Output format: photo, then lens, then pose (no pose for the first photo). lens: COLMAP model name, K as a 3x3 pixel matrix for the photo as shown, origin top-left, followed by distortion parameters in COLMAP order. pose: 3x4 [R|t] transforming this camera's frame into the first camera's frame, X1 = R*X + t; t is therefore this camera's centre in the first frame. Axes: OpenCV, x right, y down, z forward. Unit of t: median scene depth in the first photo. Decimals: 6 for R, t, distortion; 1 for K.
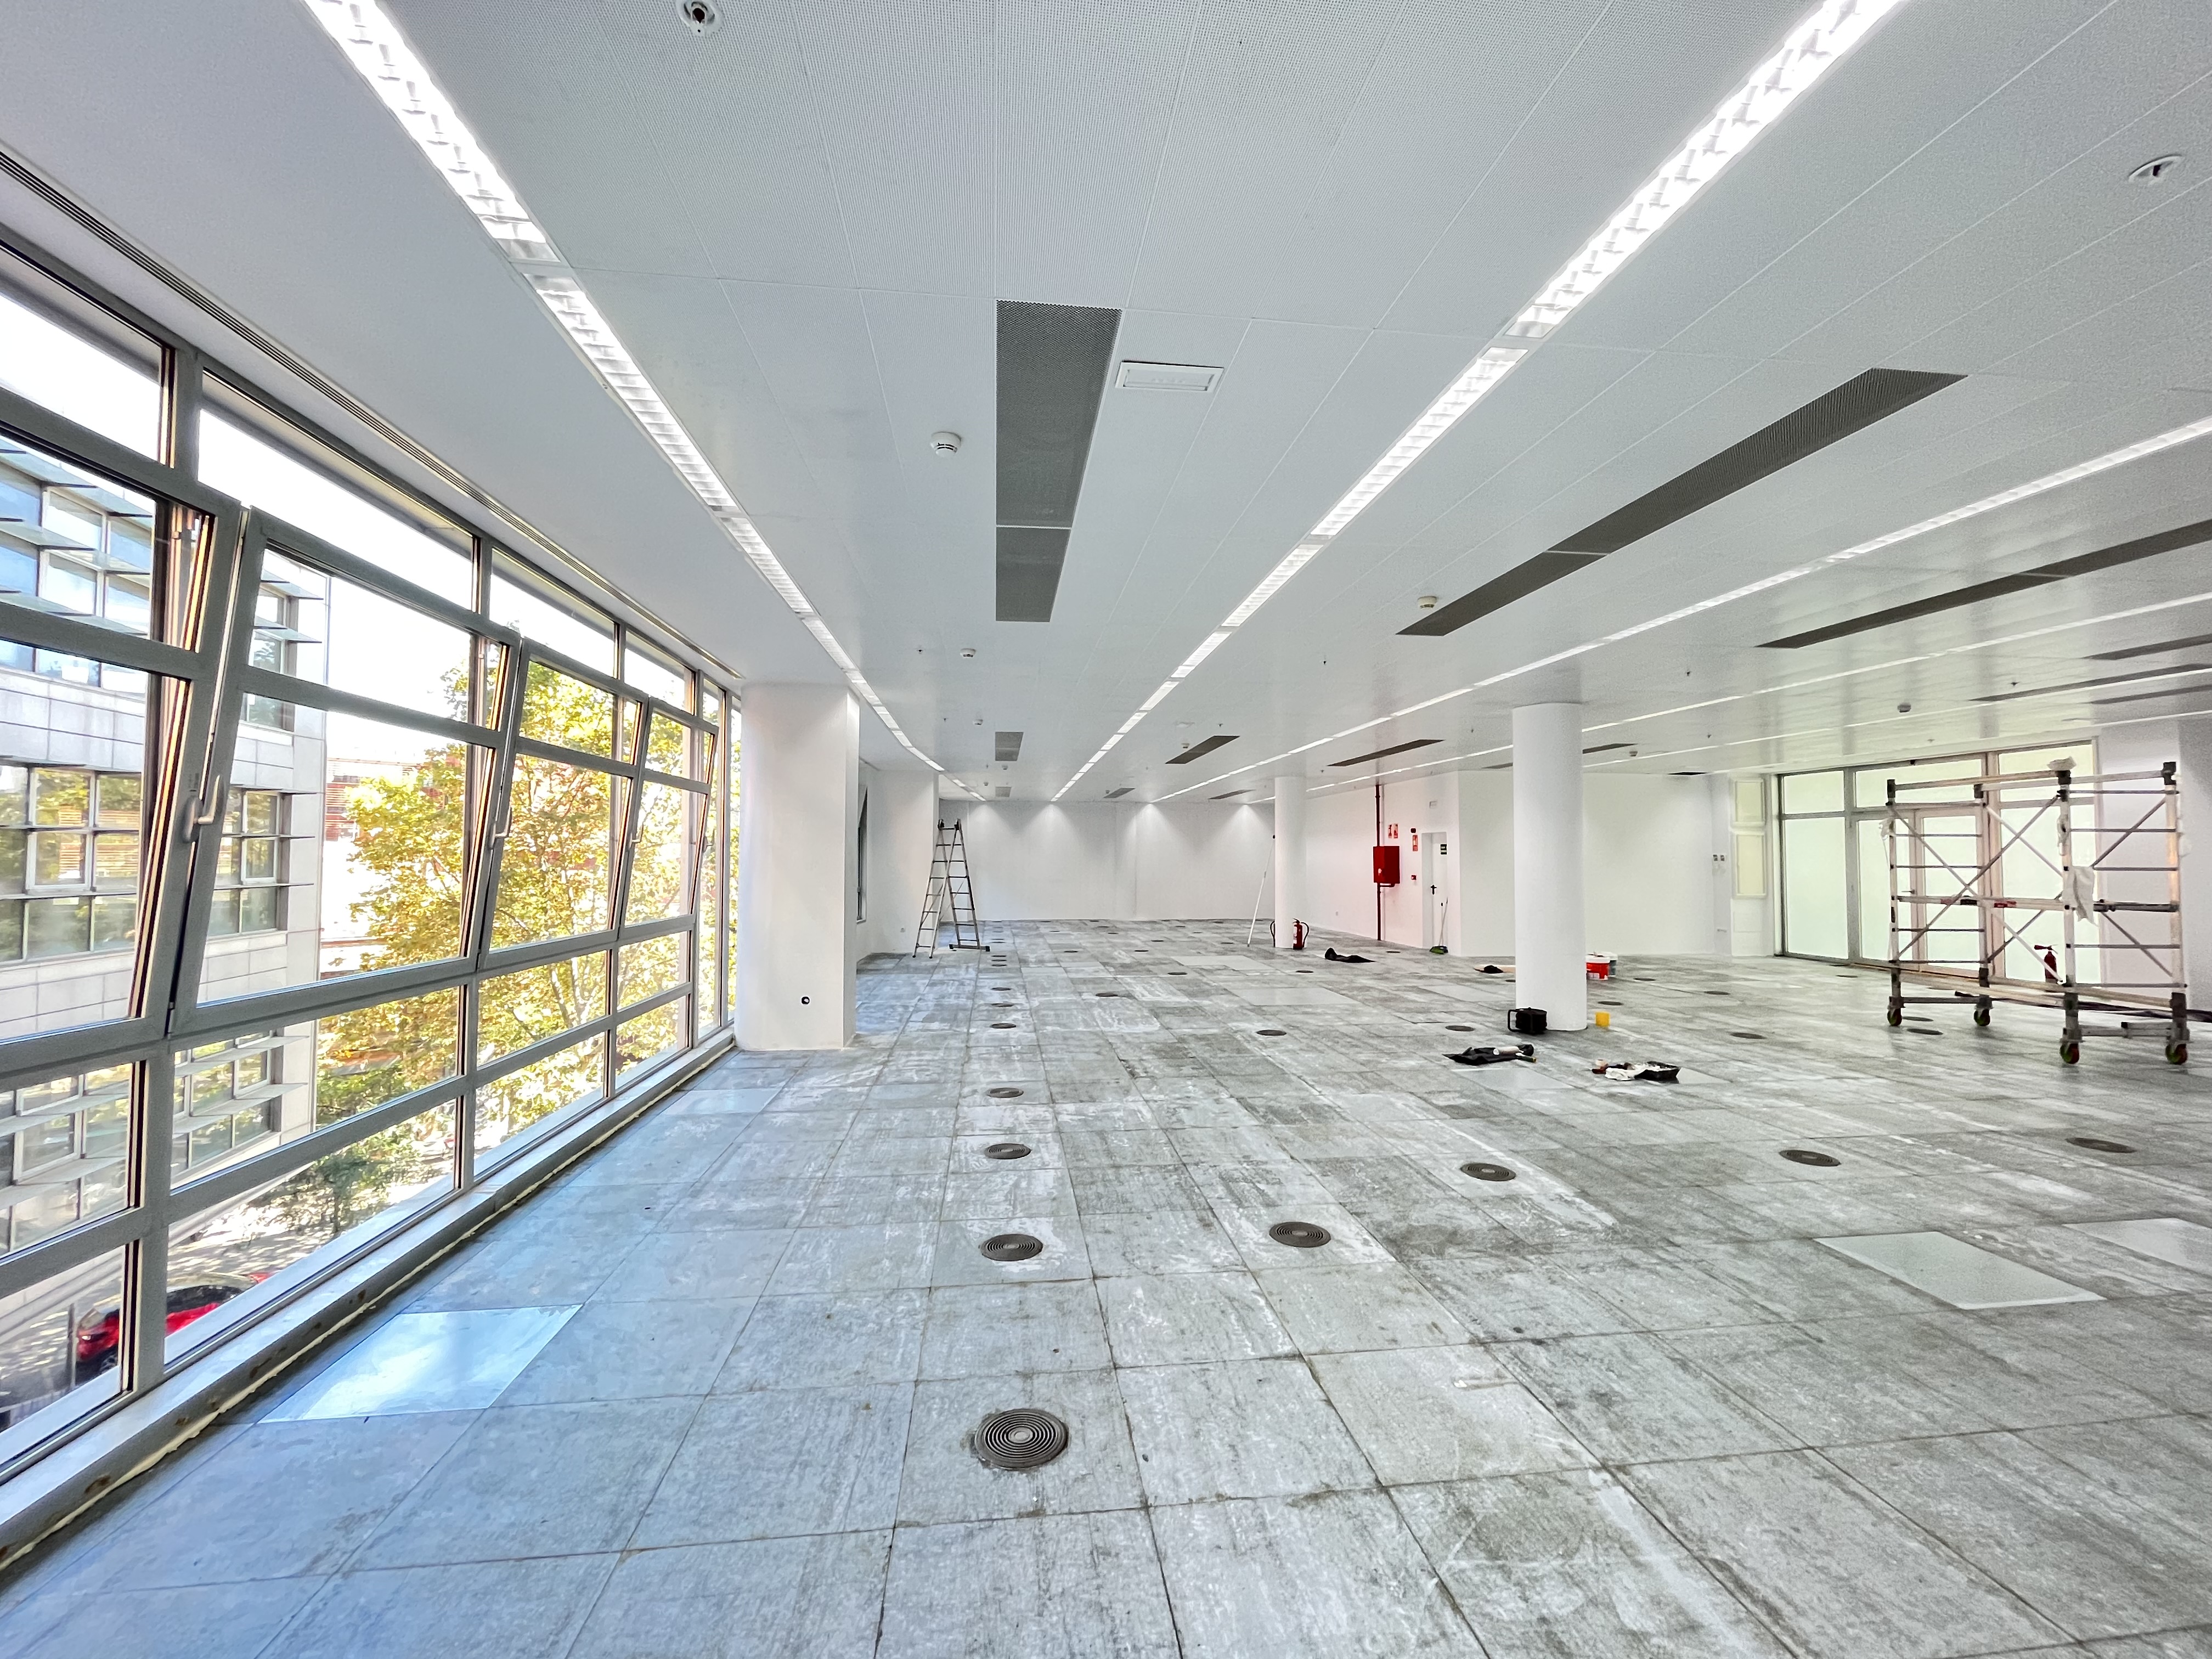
lens RADIAL K [[898.3, 0, 1104.9], [0, 898.3, 826.2], [0, 0, 1]] dist [-0.002773, 0.000125]
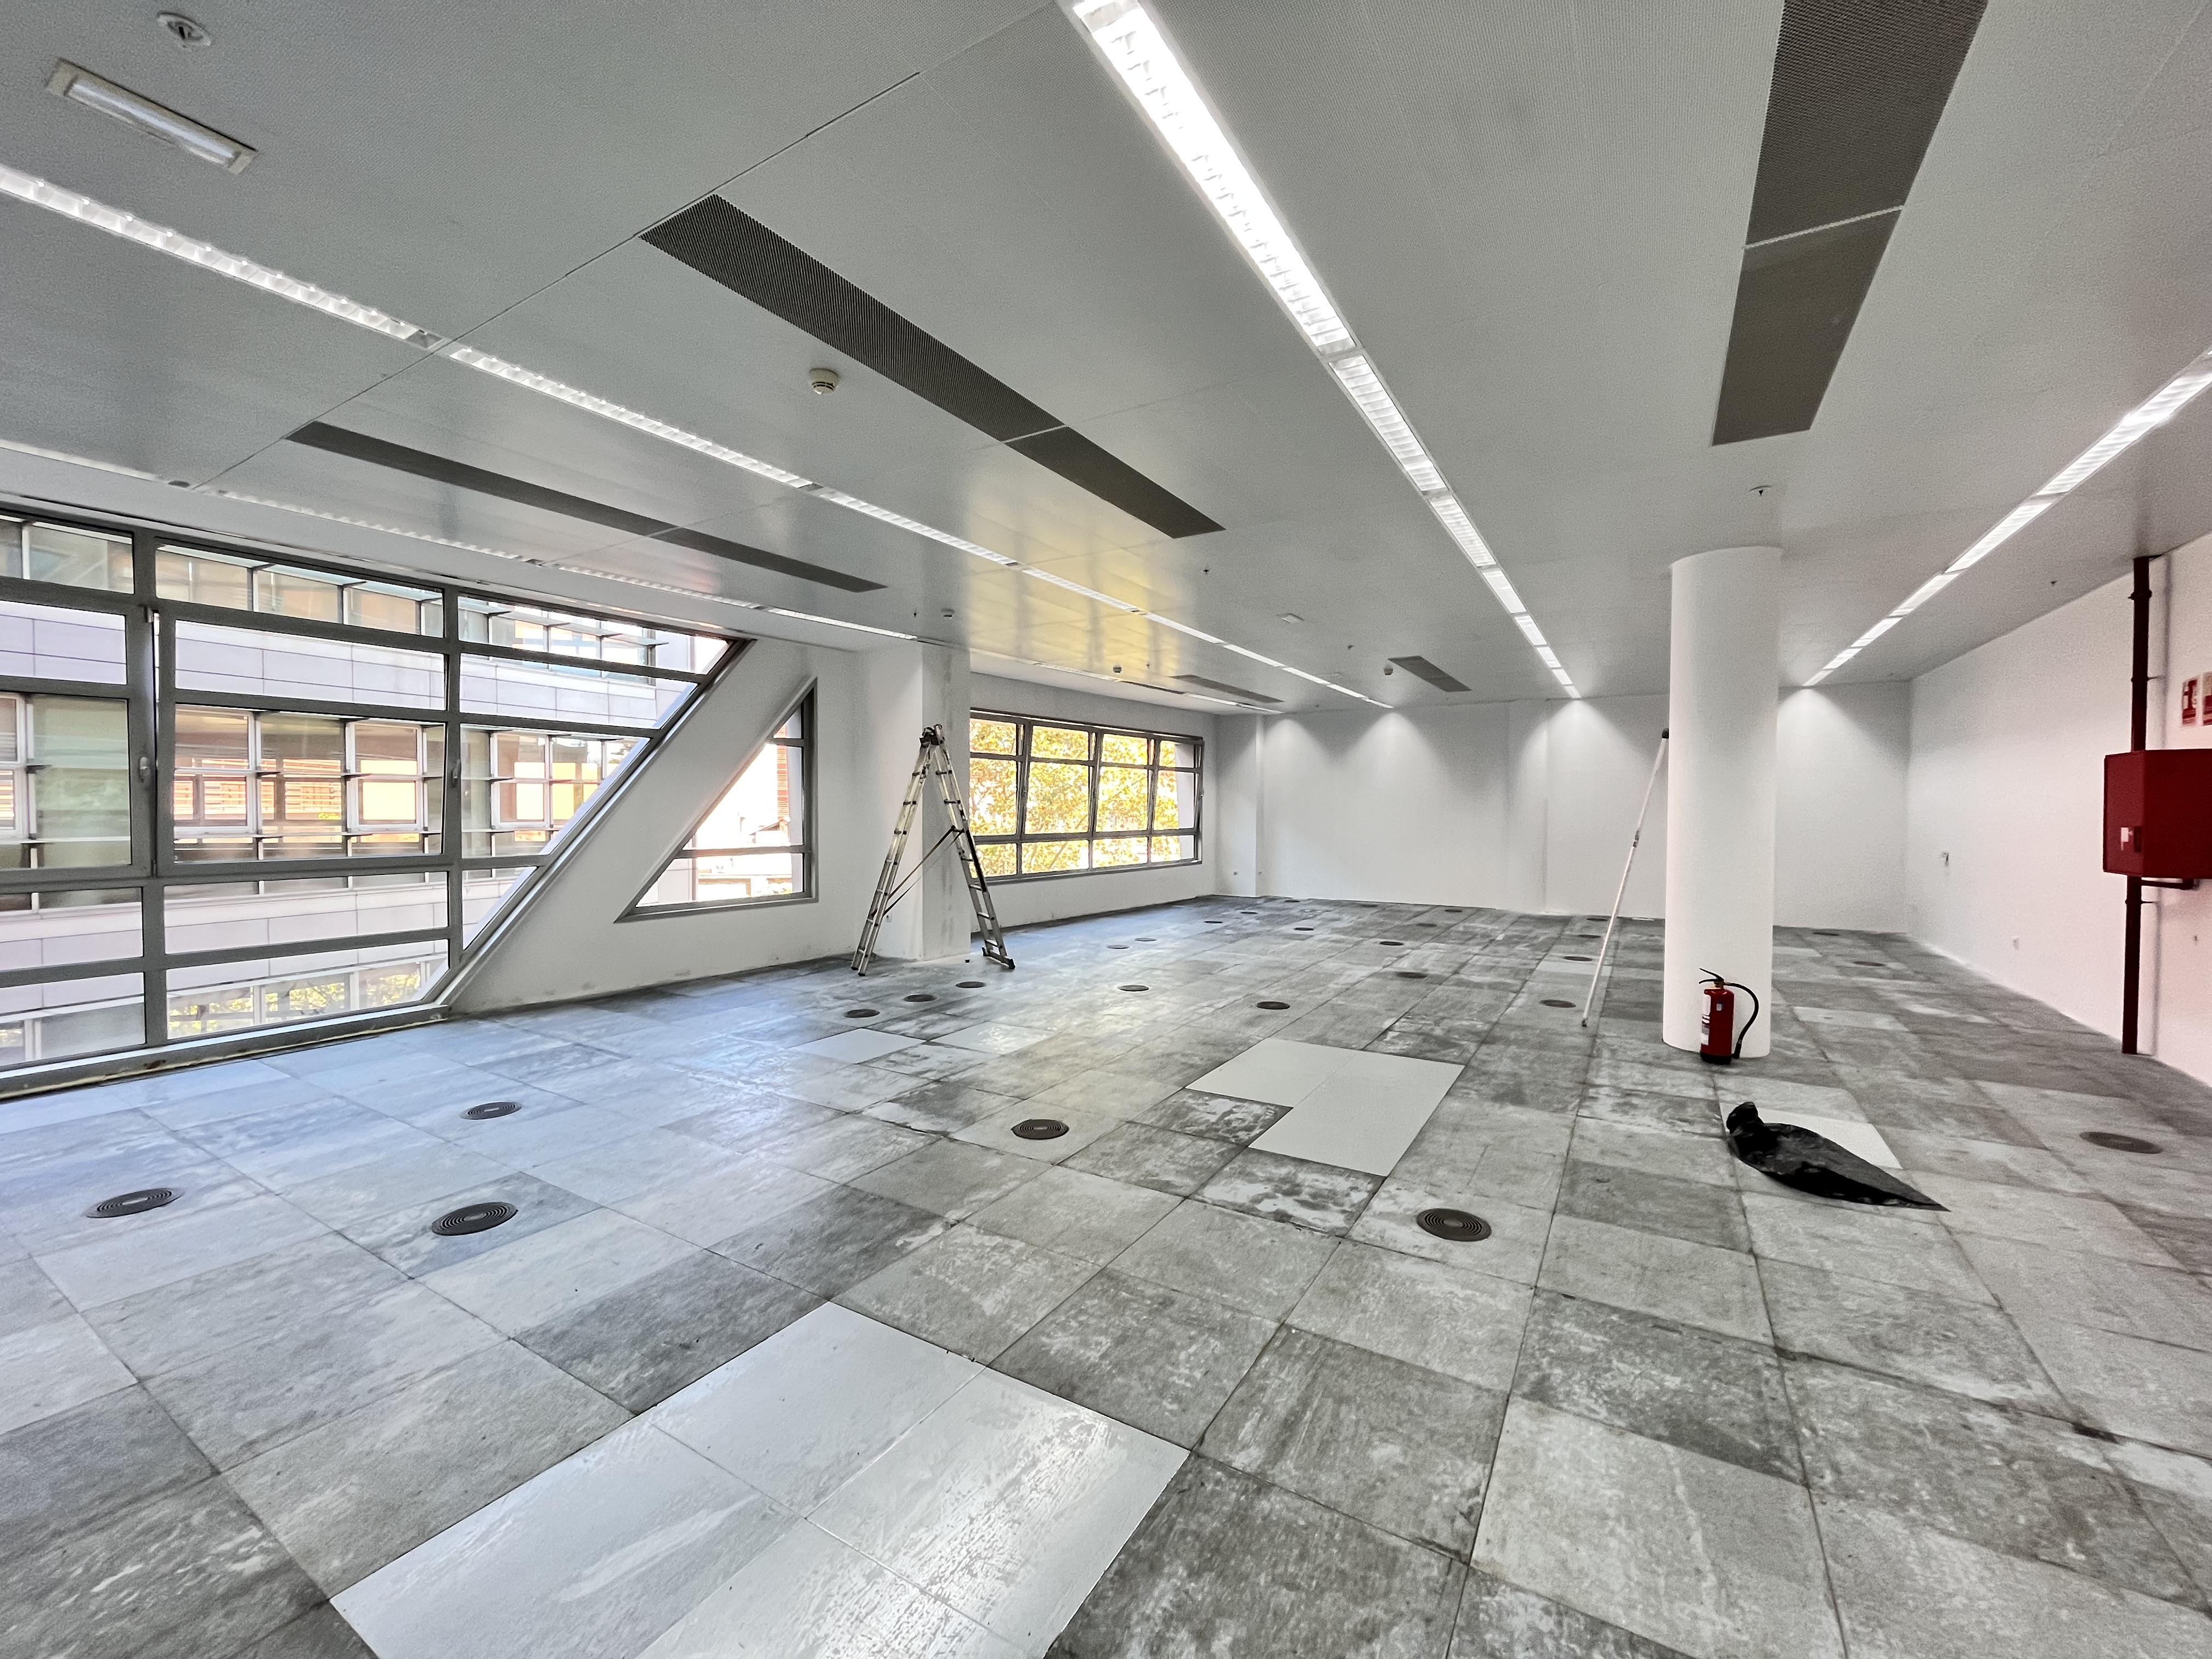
lens RADIAL K [[898.3, 0, 1103.0], [0, 898.3, 825.0], [0, 0, 1]] dist [-0.002773, 0.000125]
pose [[0.784215, 0.013663, -0.620338, 0.712483], [0.020643, 0.998630, 0.048091, 0.079784], [0.620145, -0.050520, 0.782858, 1.755232]]
